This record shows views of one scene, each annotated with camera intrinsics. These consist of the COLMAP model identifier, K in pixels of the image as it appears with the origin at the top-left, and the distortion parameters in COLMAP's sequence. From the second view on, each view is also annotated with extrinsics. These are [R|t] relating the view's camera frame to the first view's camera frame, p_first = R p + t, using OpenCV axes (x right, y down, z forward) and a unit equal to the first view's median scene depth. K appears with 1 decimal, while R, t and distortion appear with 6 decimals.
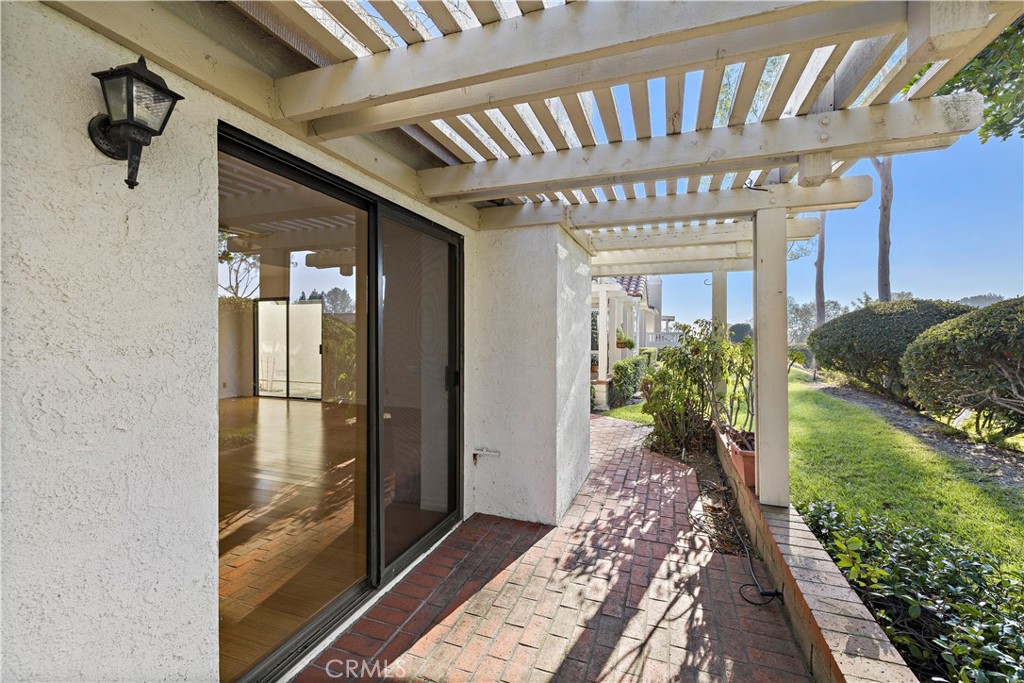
lens RADIAL K [[444.5, 0, 512.0], [0, 444.5, 341.5], [0, 0, 1]] dist [-0.000412, 0.000177]
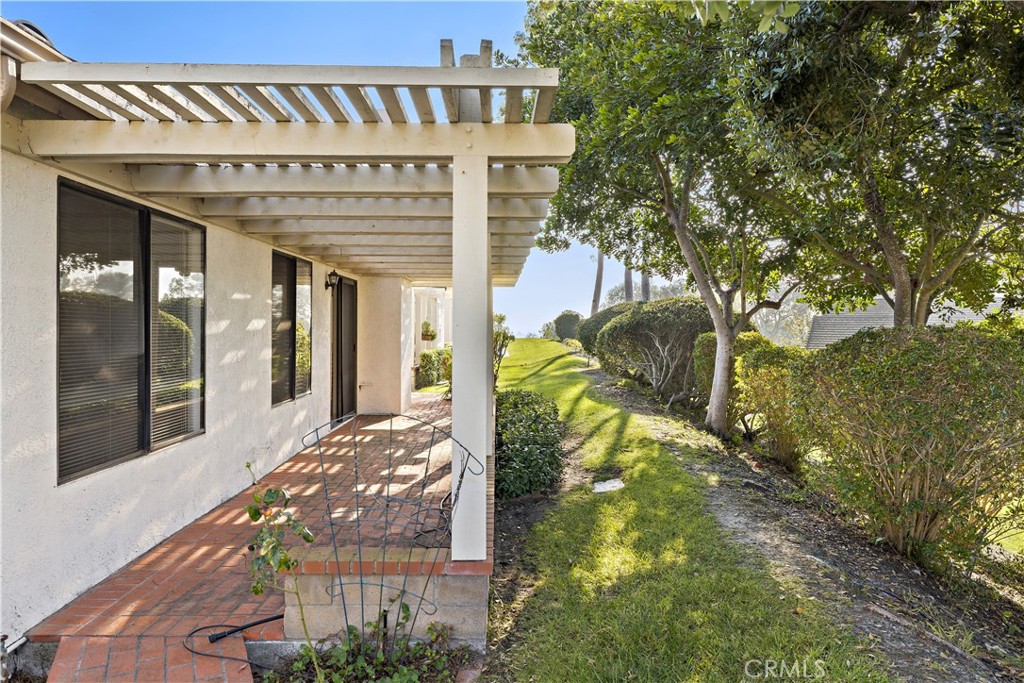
lens RADIAL K [[755.3, 0, 512.0], [0, 755.3, 341.5], [0, 0, 1]] dist [-0.001587, -0.000339]
pose [[0.935799, -0.003125, 0.352521, -0.322994], [0.001702, 0.999989, 0.004347, 0.018481], [-0.352530, -0.003468, 0.935794, -1.238135]]
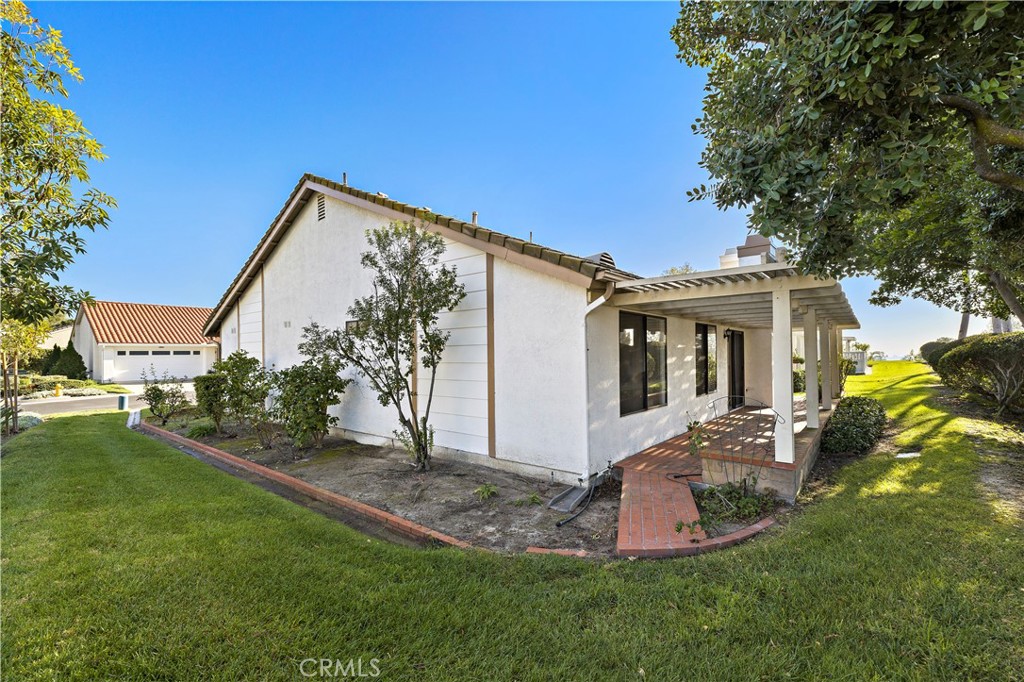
lens RADIAL K [[444.5, 0, 512.0], [0, 444.5, 341.0], [0, 0, 1]] dist [-0.000412, 0.000177]
pose [[0.942710, -0.016740, -0.333192, -0.338712], [0.002043, 0.999011, -0.044413, 0.006270], [0.333606, 0.041188, 0.941812, -1.558825]]
